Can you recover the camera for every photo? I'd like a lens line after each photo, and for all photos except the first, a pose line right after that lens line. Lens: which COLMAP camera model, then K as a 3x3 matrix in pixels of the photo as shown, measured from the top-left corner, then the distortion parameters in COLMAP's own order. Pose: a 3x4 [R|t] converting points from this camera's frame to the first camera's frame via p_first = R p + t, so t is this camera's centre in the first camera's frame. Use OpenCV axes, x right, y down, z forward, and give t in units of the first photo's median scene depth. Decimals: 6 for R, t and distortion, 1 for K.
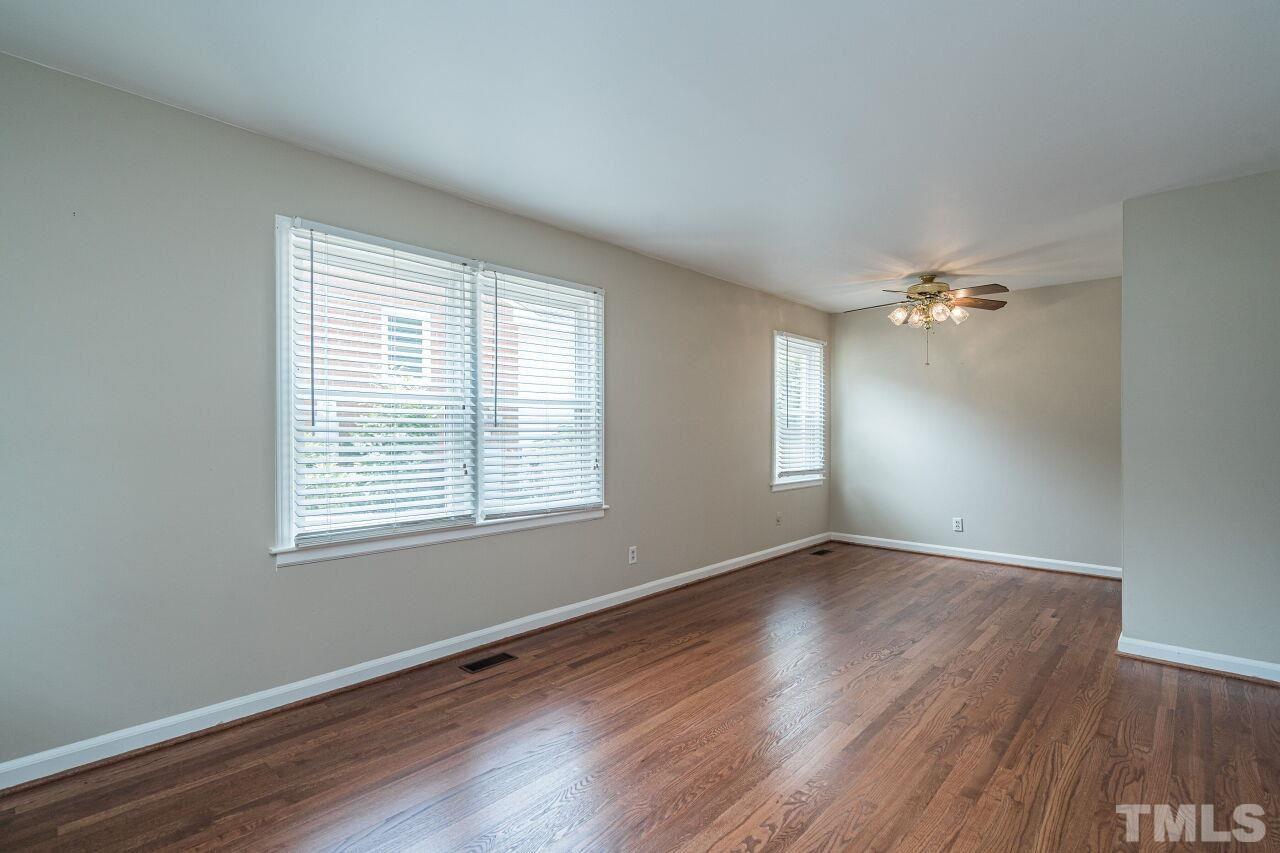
lens RADIAL K [[600.9, 0, 643.2], [0, 600.9, 431.8], [0, 0, 1]] dist [-0.007787, 0.001401]
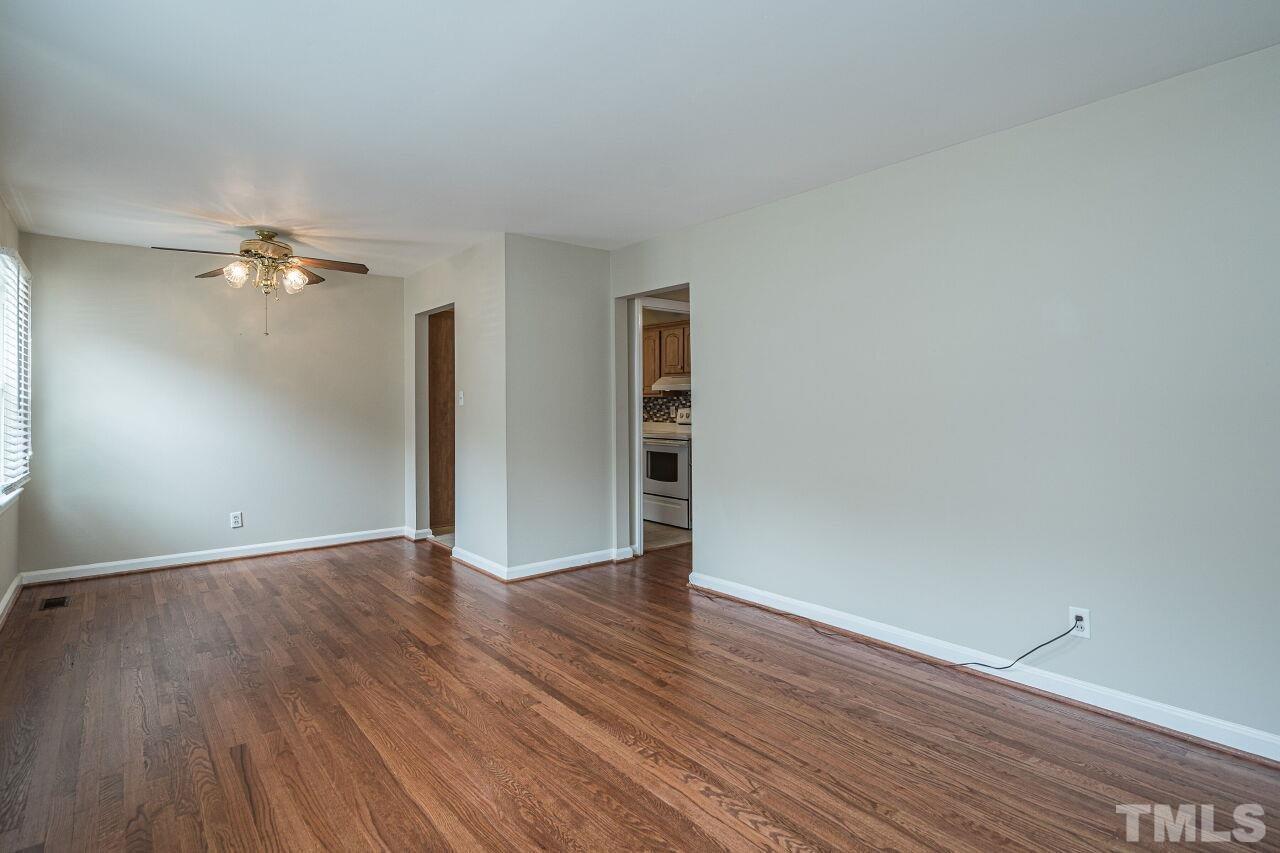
lens RADIAL K [[638.3, 0, 638.7], [0, 638.3, 394.8], [0, 0, 1]] dist [0.001423, 0.000231]
pose [[0.152092, 0.015915, 0.988238, -0.547352], [0.010026, 0.999794, -0.017644, -0.005889], [-0.988315, 0.012592, 0.151901, 0.521976]]
